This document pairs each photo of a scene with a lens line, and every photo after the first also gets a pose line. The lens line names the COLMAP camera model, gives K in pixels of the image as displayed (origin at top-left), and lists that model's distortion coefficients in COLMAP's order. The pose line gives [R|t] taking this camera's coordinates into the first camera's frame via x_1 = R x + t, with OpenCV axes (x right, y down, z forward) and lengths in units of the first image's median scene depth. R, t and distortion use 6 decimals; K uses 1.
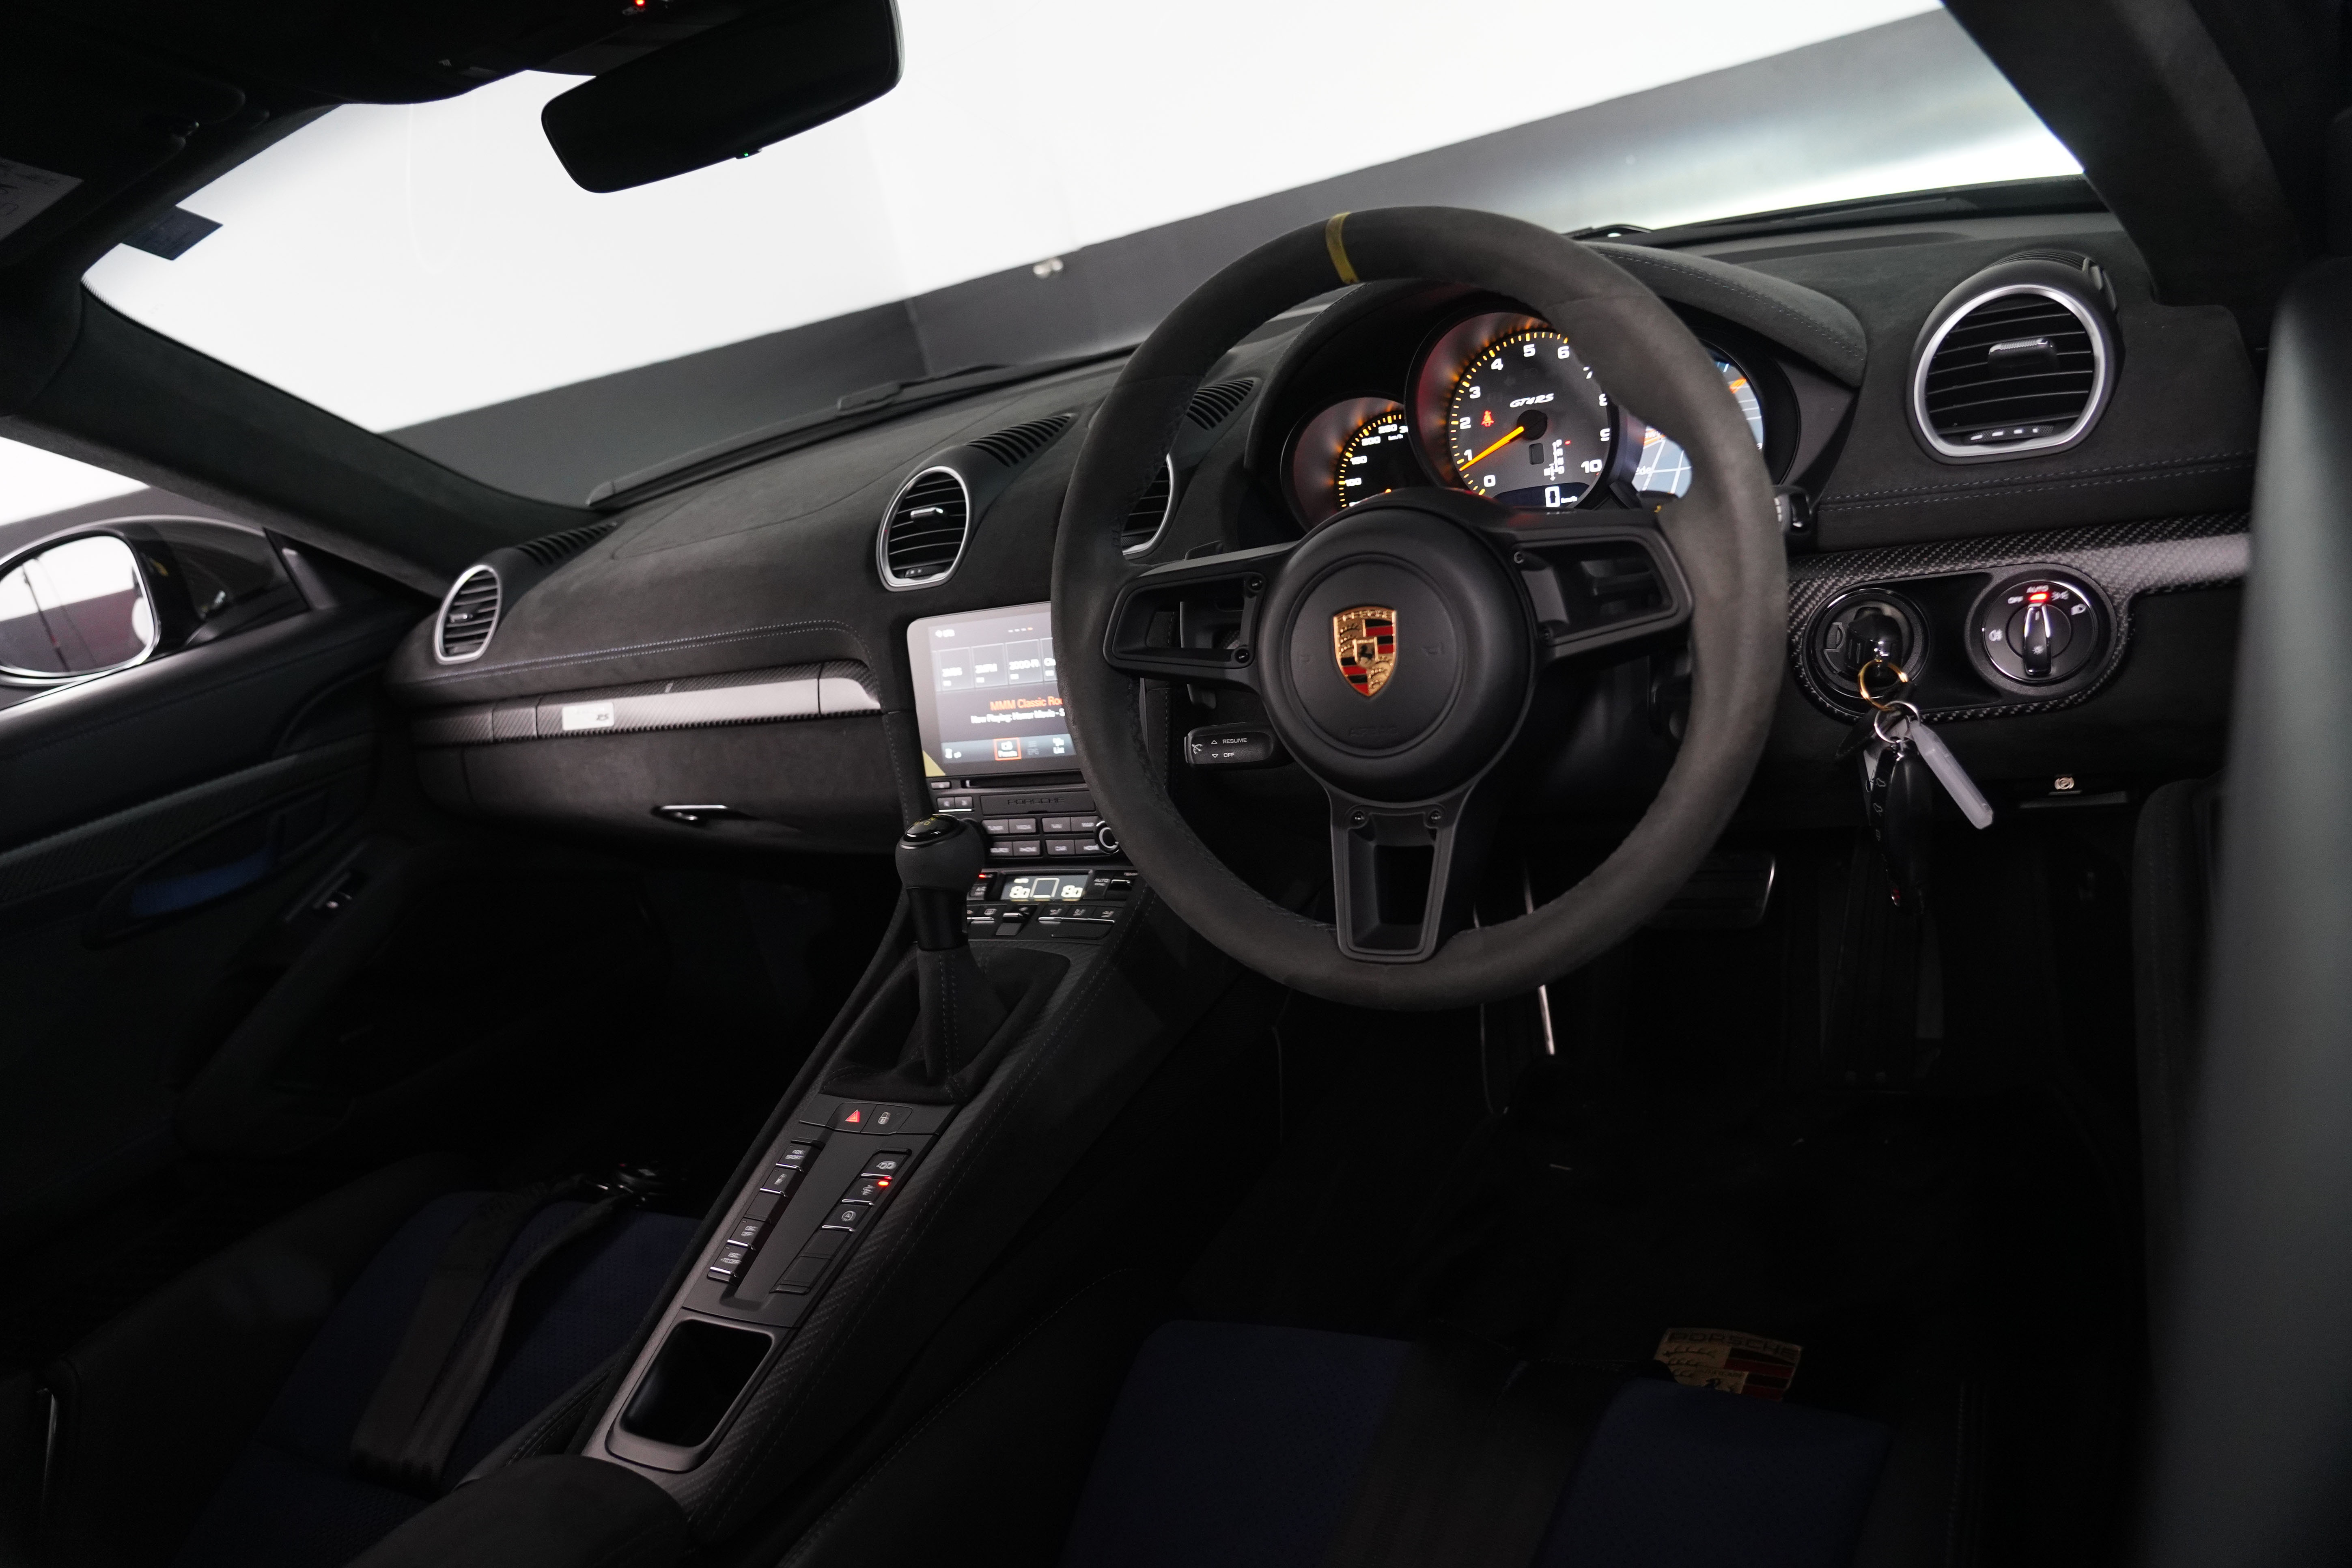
lens RADIAL K [[1613.9, 0, 1168.8], [0, 1613.9, 804.1], [0, 0, 1]] dist [-0.046929, 0.020255]
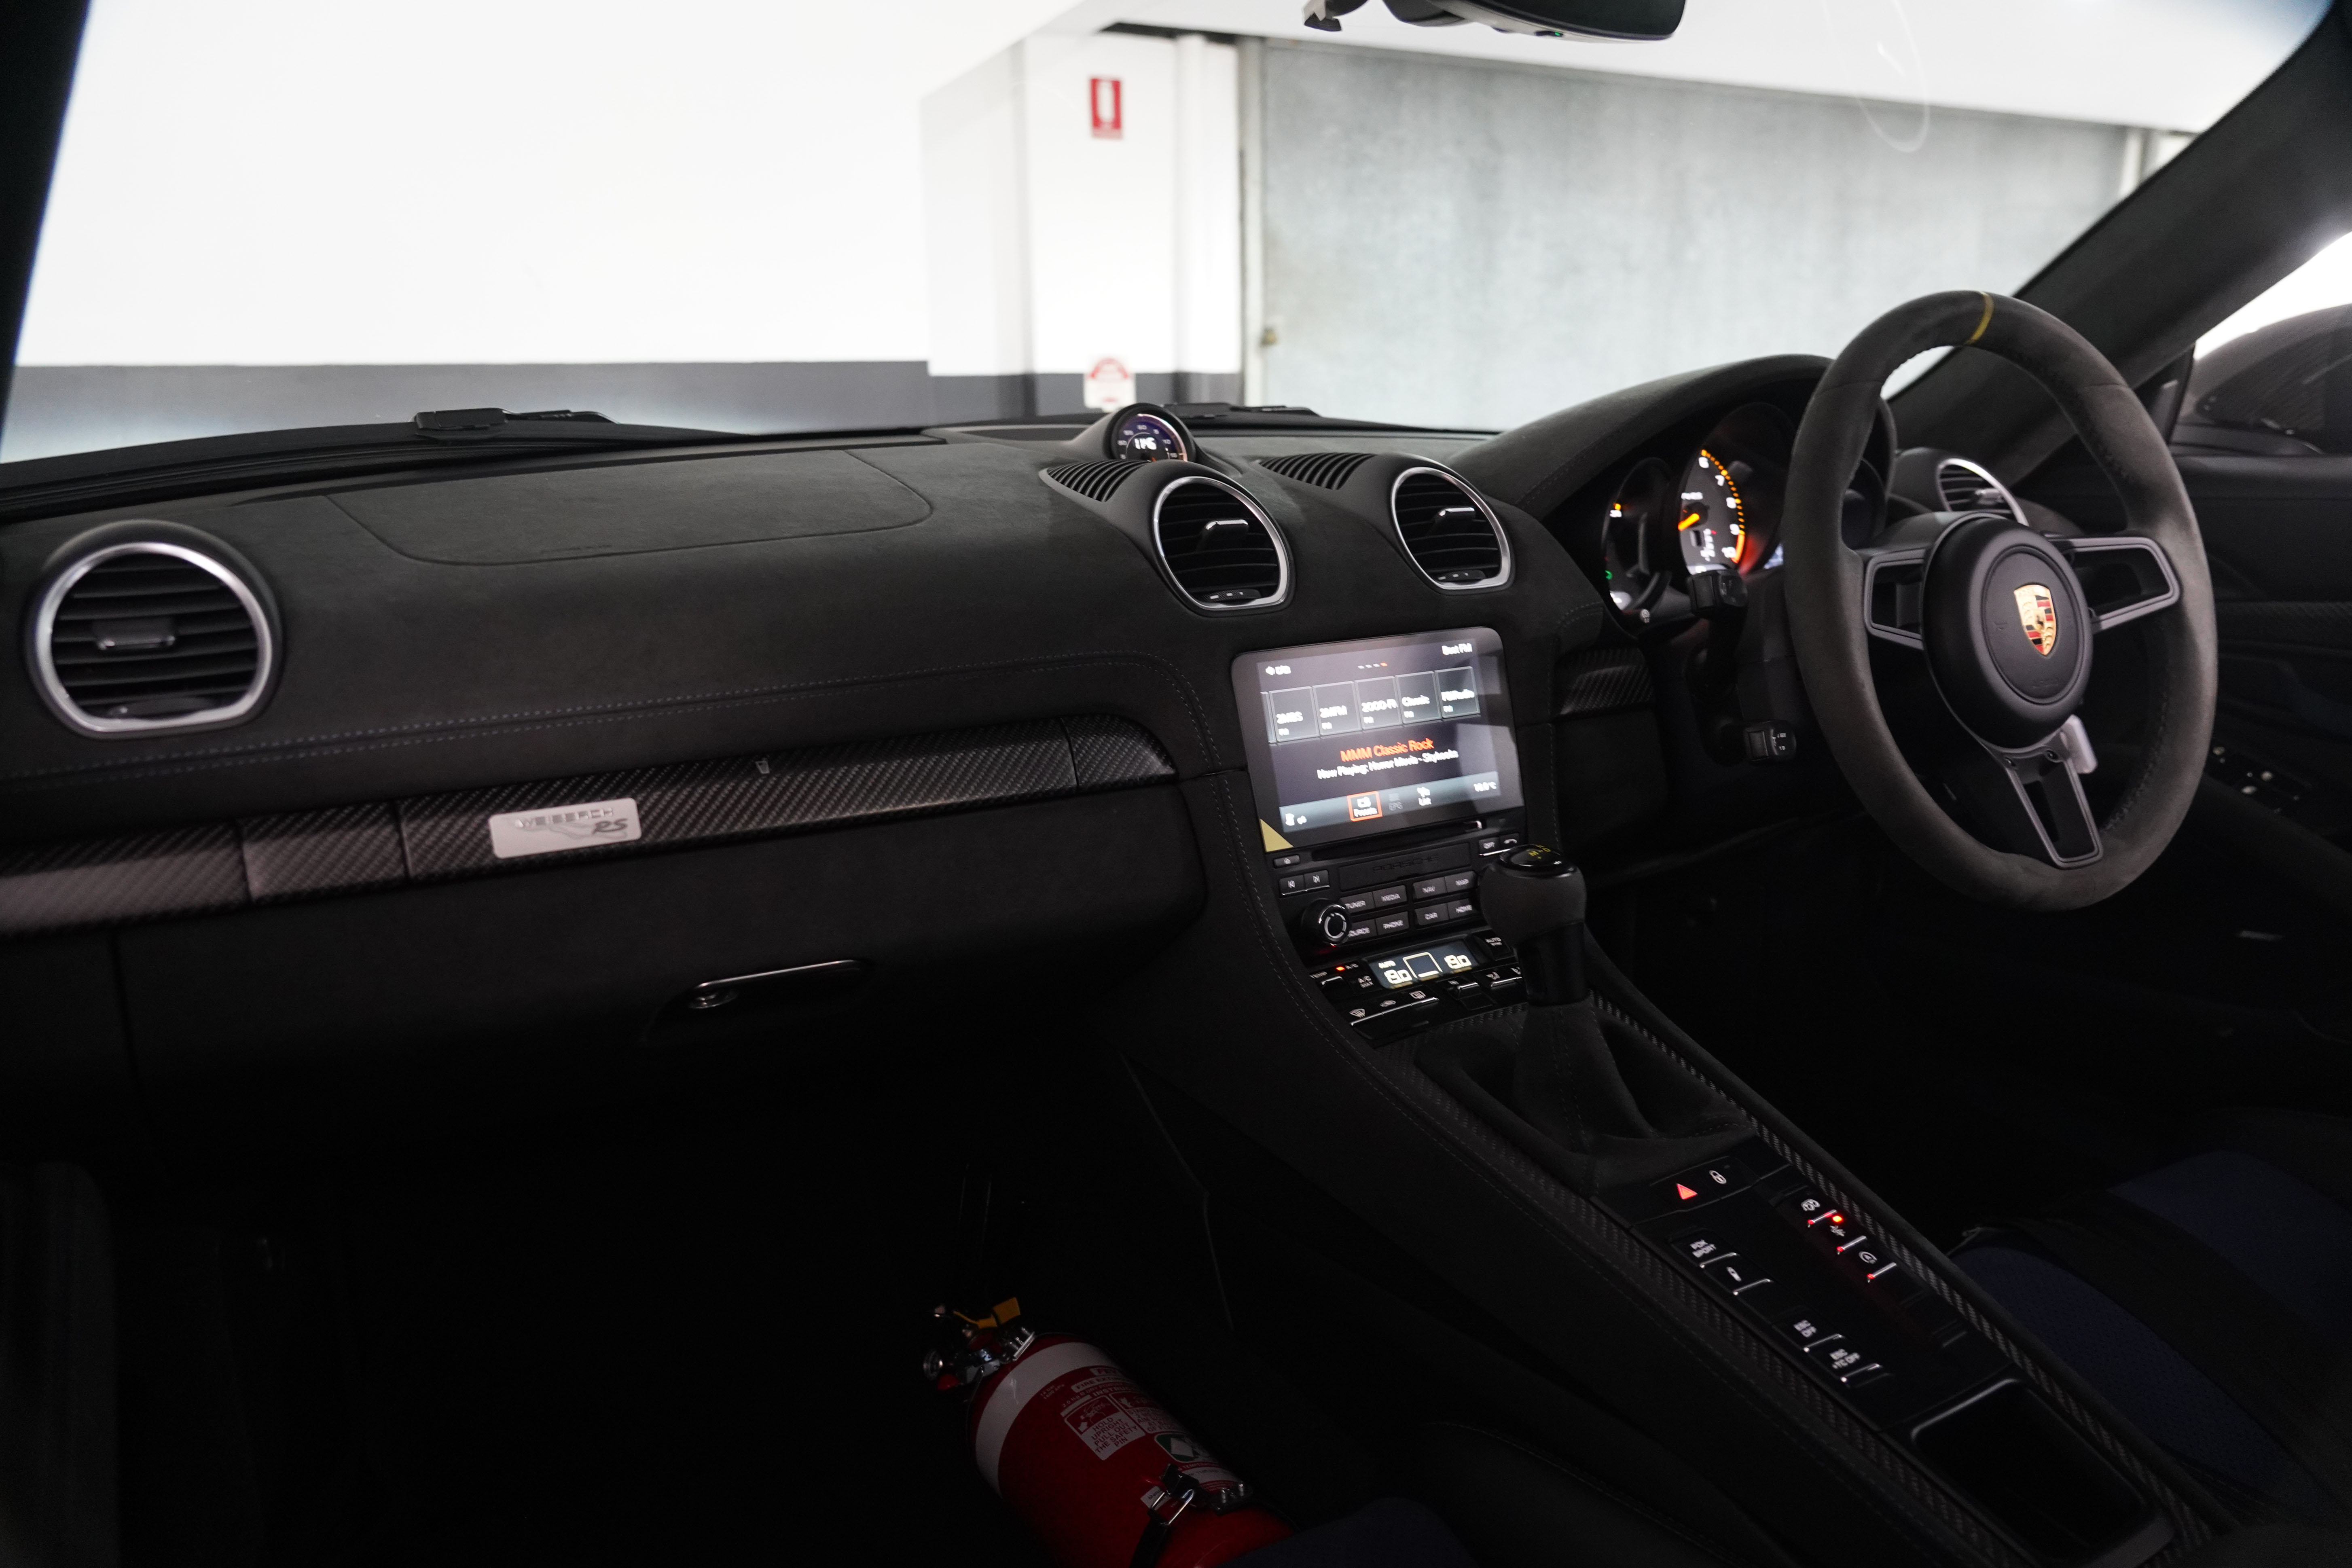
lens RADIAL K [[1613.8, 0, 1184.8], [0, 1613.8, 795.8], [0, 0, 1]] dist [-0.046929, 0.020255]
pose [[0.472176, 0.029493, 0.881011, -0.979466], [0.192665, 0.971823, -0.135792, 0.062412], [-0.860192, 0.233858, 0.453189, 0.779541]]
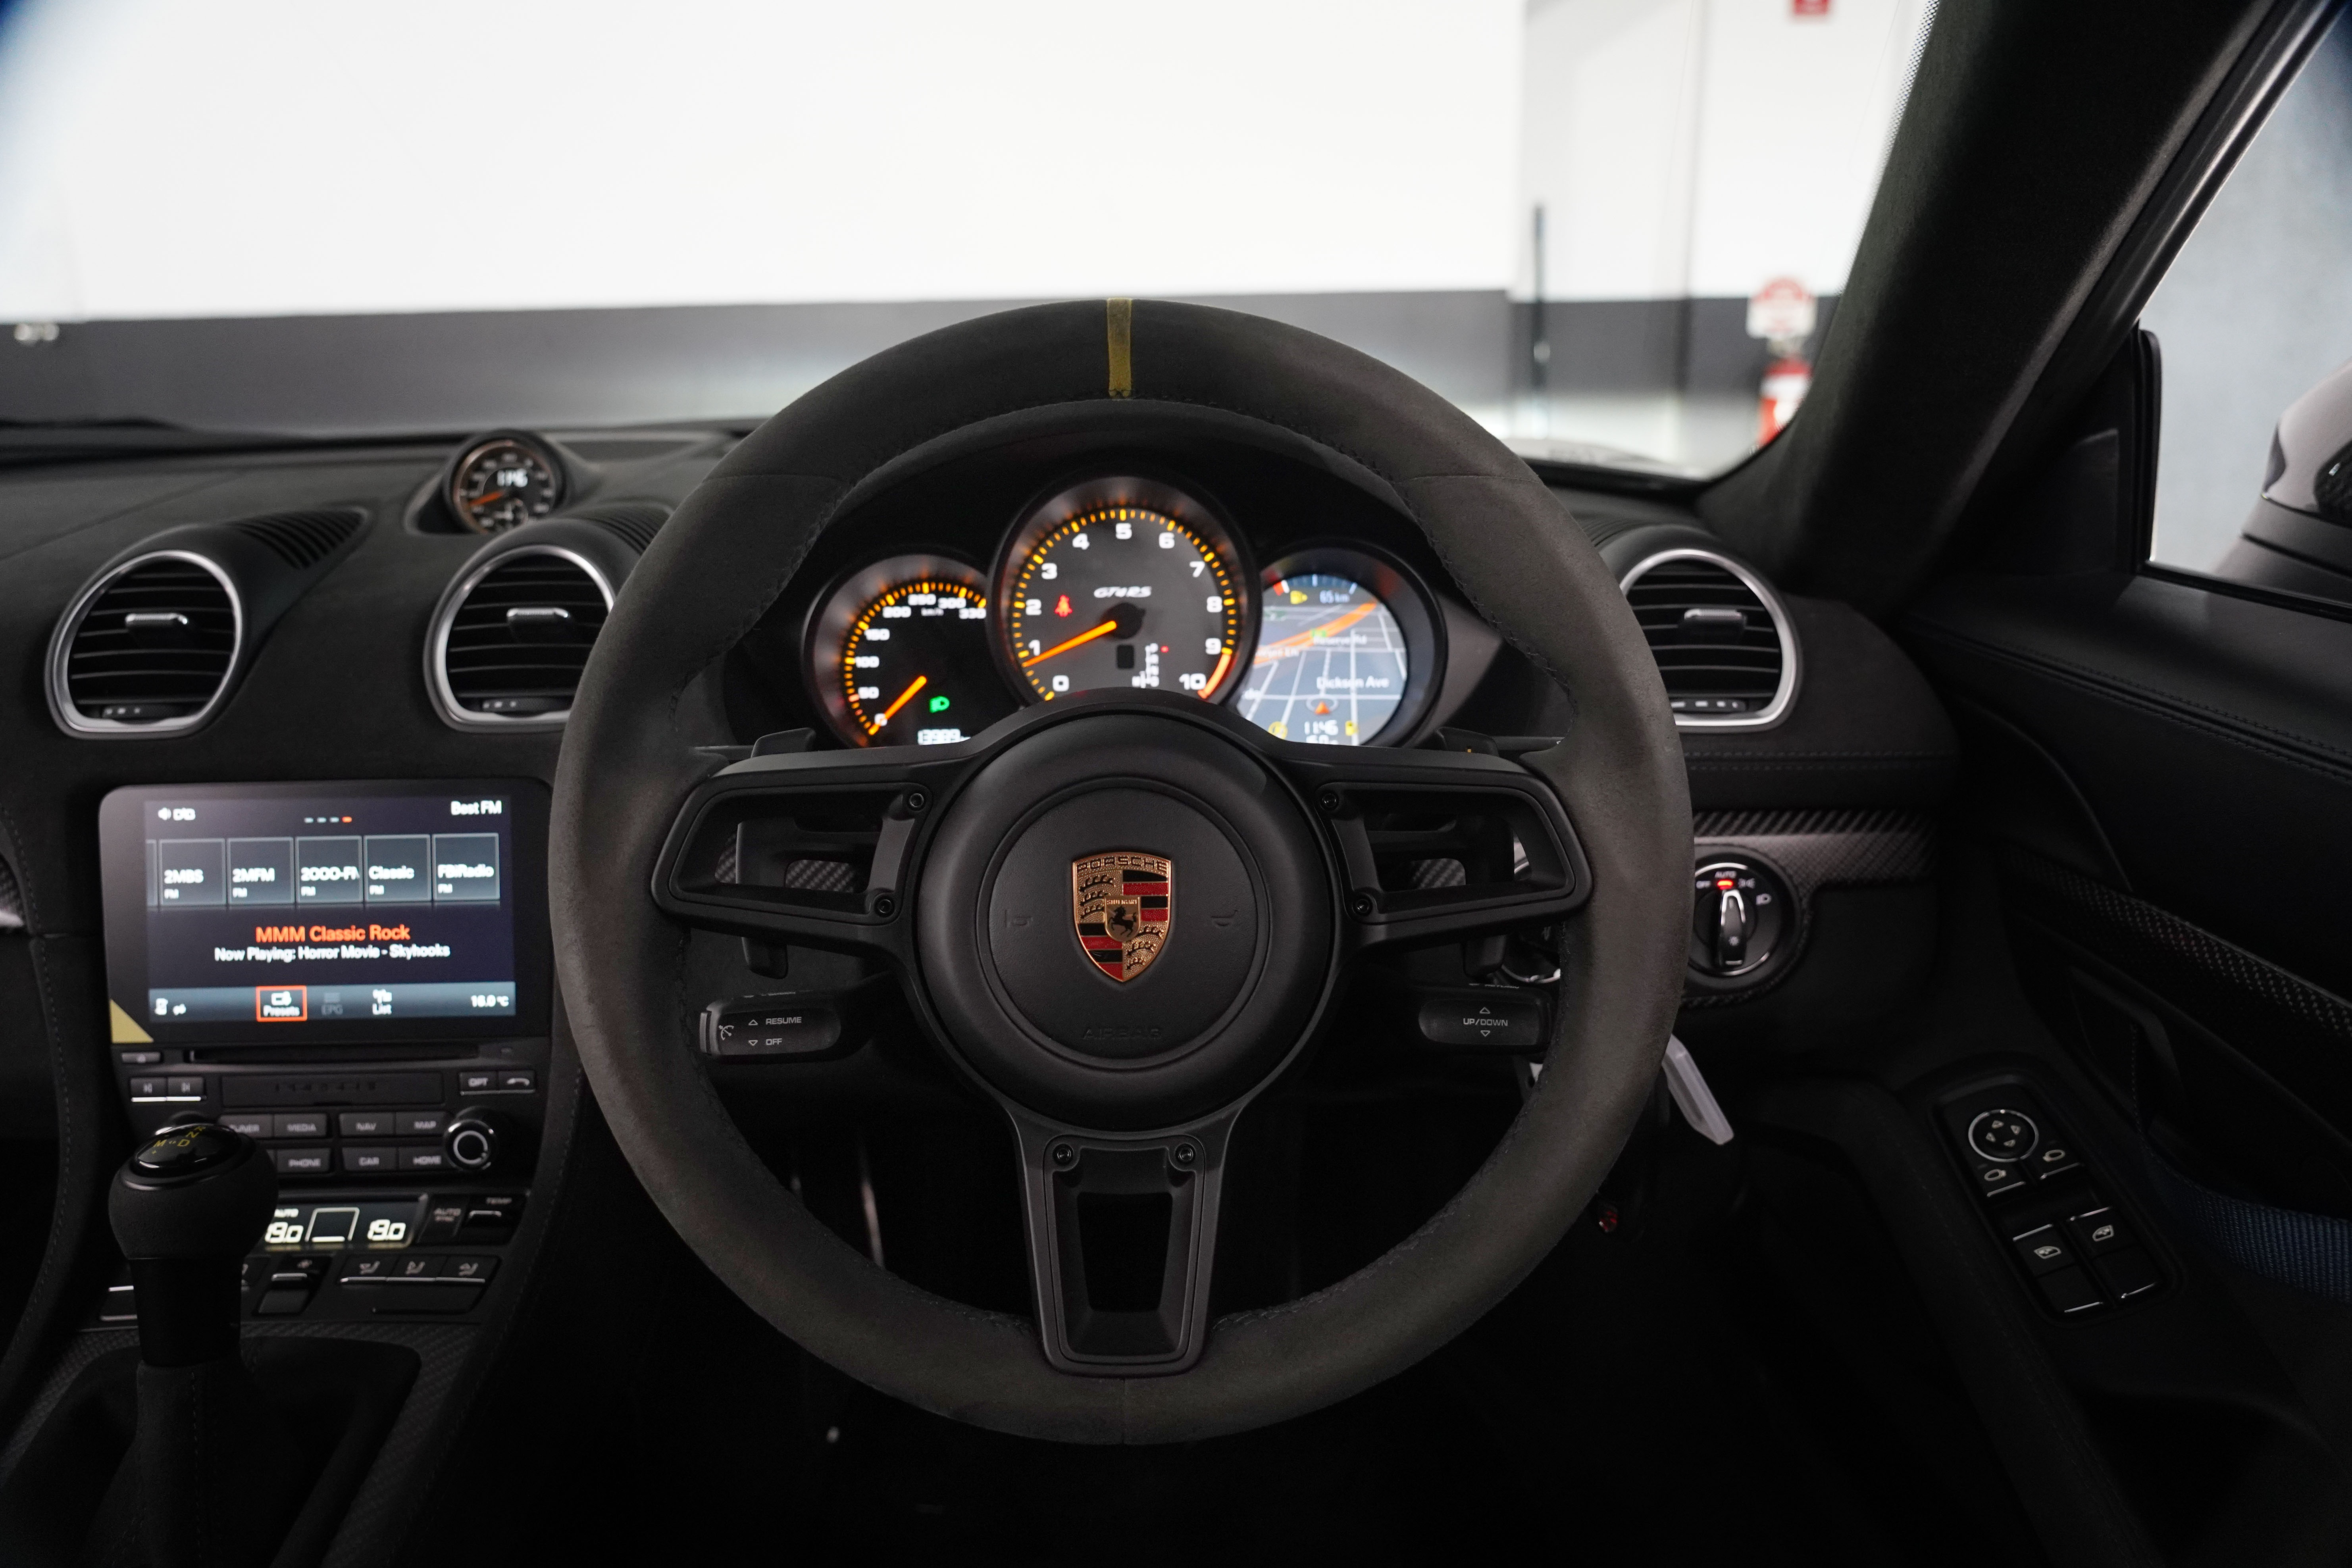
lens RADIAL K [[1613.8, 0, 1182.3], [0, 1613.8, 793.3], [0, 0, 1]] dist [-0.046929, 0.020255]
pose [[0.825665, 0.082219, 0.558137, -0.182641], [-0.010871, 0.991458, -0.129969, -0.042909], [-0.564056, 0.101244, 0.819506, 0.308936]]
